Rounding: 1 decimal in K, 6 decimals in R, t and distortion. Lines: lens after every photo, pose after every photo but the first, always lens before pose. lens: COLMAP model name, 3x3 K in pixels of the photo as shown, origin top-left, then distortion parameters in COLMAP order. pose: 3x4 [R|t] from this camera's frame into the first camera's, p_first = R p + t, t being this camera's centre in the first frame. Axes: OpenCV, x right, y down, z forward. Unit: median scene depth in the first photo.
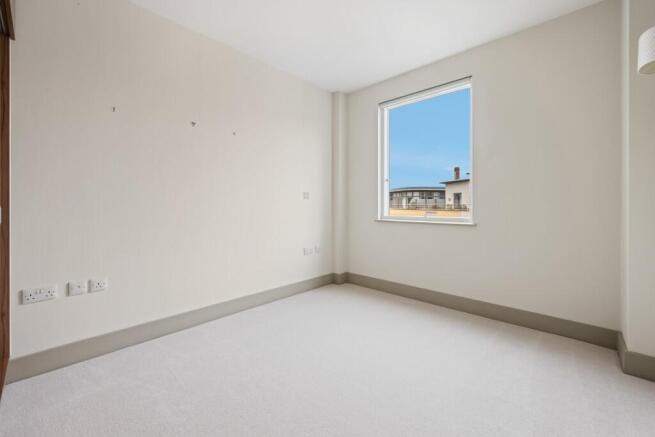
lens RADIAL K [[280.3, 0, 327.5], [0, 280.3, 218.5], [0, 0, 1]] dist [0.013858, 0.000061]
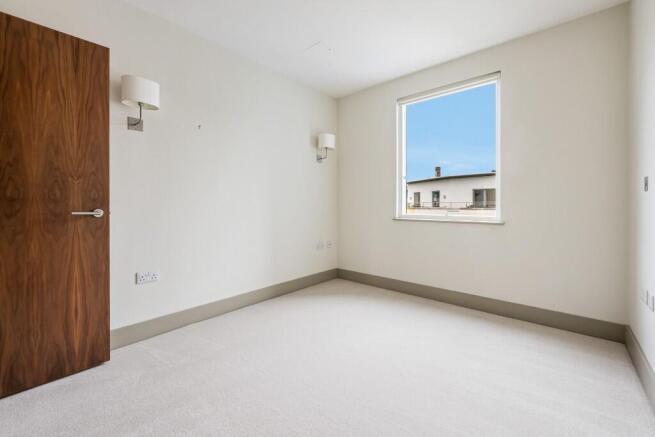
lens RADIAL K [[268.0, 0, 326.3], [0, 268.0, 208.7], [0, 0, 1]] dist [-0.000729, -0.000243]
pose [[0.998588, -0.006609, 0.052711, -0.111195], [0.007896, 0.999675, -0.024254, -0.008365], [-0.052534, 0.024636, 0.998315, 0.089335]]
